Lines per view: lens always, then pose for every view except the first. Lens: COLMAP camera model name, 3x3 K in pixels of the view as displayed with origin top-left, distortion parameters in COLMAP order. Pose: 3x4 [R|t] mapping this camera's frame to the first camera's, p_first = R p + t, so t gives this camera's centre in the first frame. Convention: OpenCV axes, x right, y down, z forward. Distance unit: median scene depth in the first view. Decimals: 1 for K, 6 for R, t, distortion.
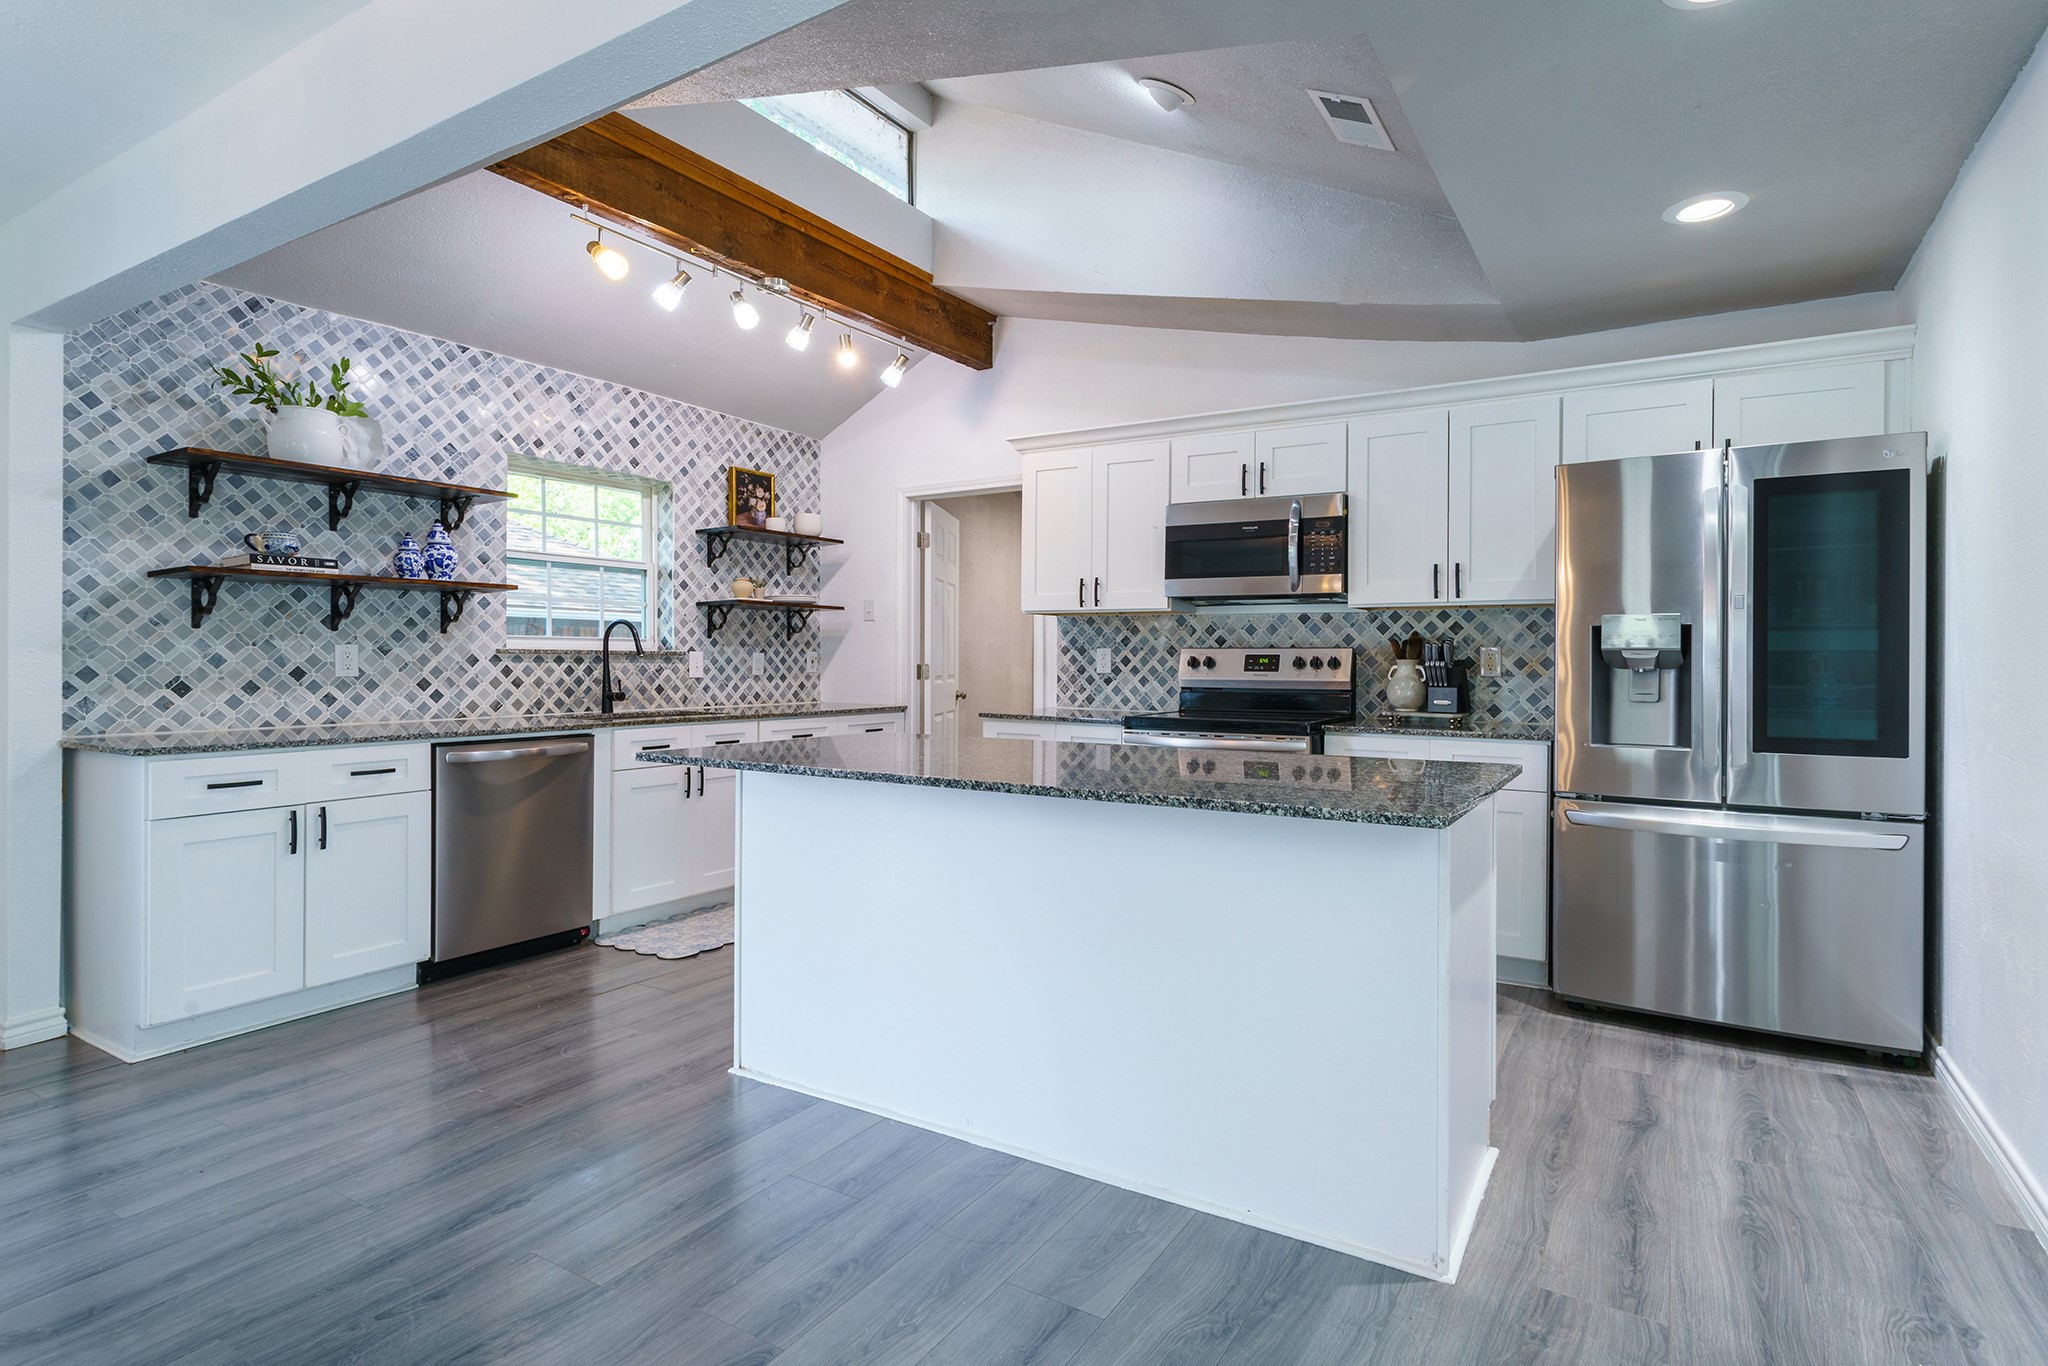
lens RADIAL K [[968.3, 0, 1154.1], [0, 968.3, 661.4], [0, 0, 1]] dist [0.013031, -0.000272]
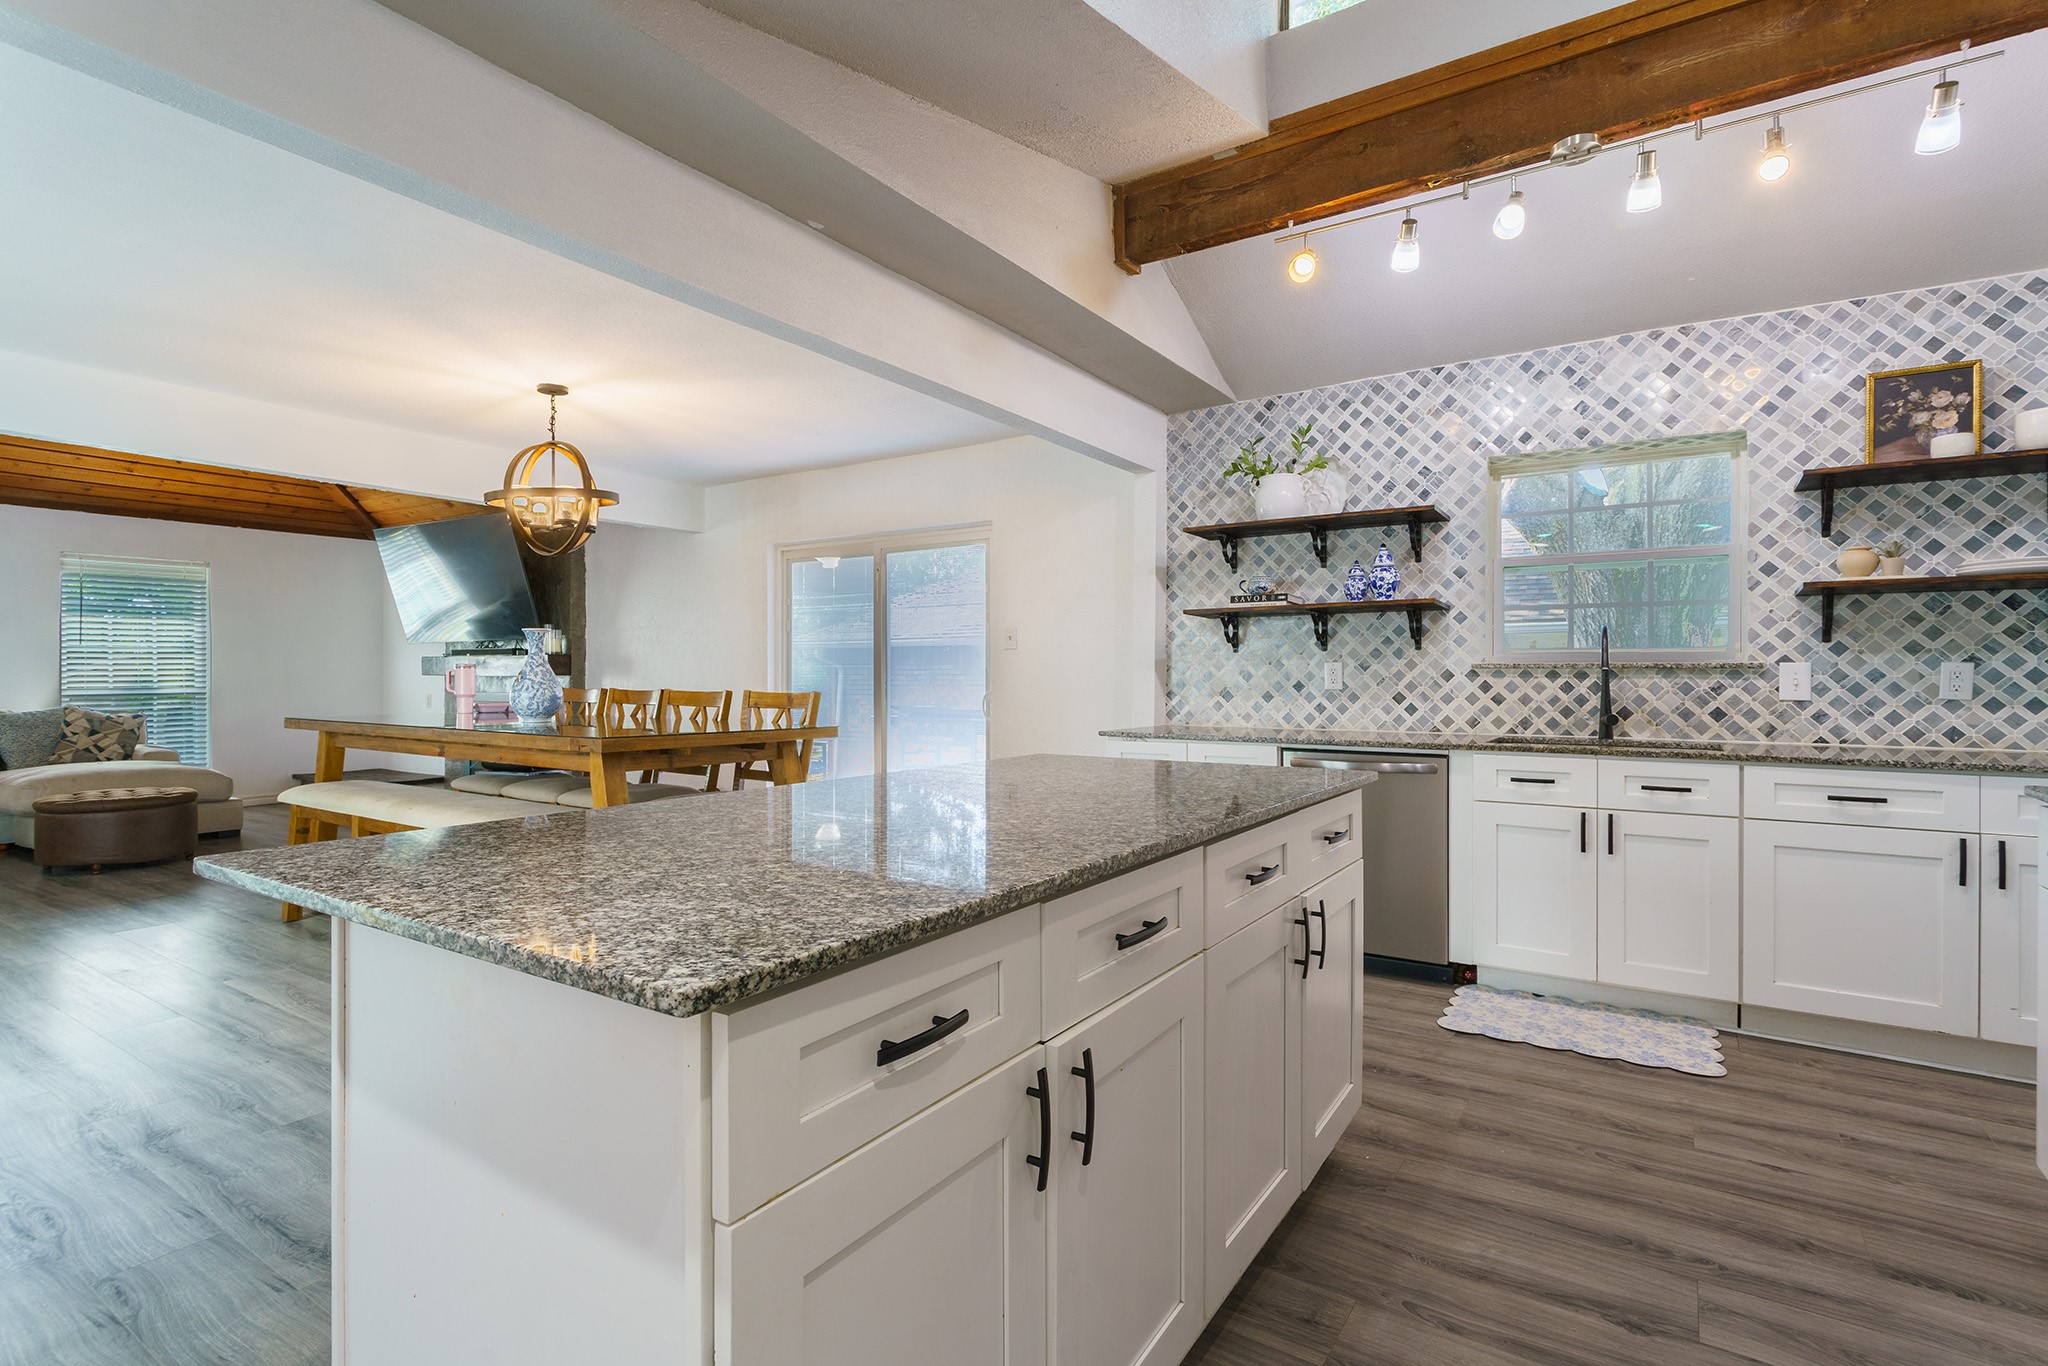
lens RADIAL K [[1010.8, 0, 990.0], [0, 1010.8, 676.6], [0, 0, 1]] dist [-0.000391, 0.001823]
pose [[-0.109757, -0.003047, -0.993954, 0.387919], [-0.001839, 0.999994, -0.002862, 0.003800], [0.993957, 0.001514, -0.109762, 0.644040]]
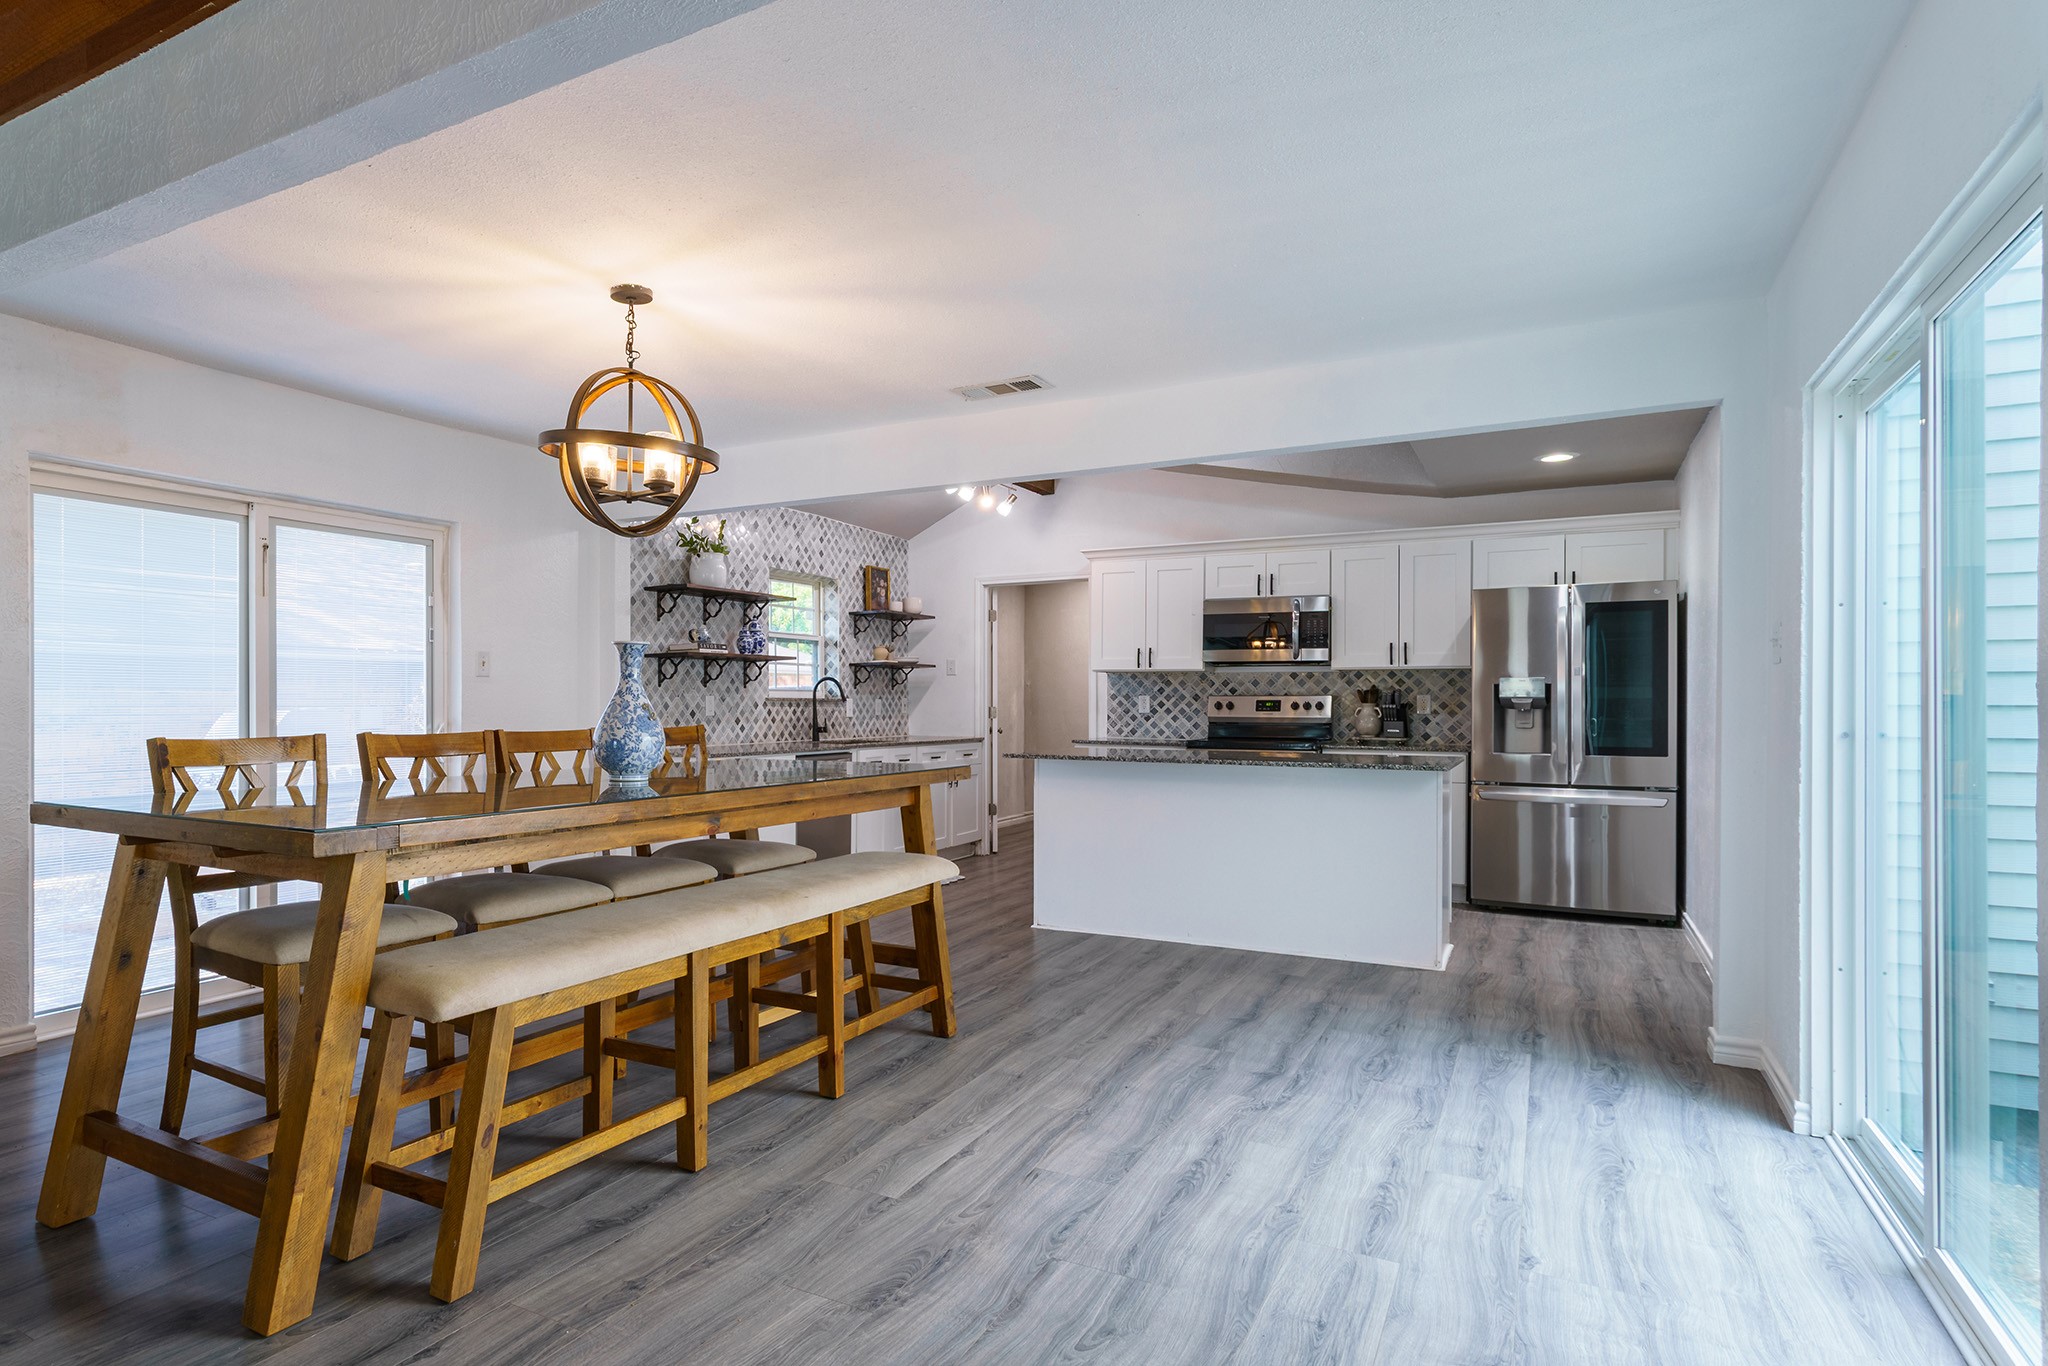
lens RADIAL K [[1006.3, 0, 1022.3], [0, 1006.3, 704.5], [0, 0, 1]] dist [0.019814, 0.000153]
pose [[0.999960, -0.002663, 0.008539, -0.295709], [0.002654, 0.999996, 0.001061, -0.003061], [-0.008542, -0.001038, 0.999963, -0.579127]]
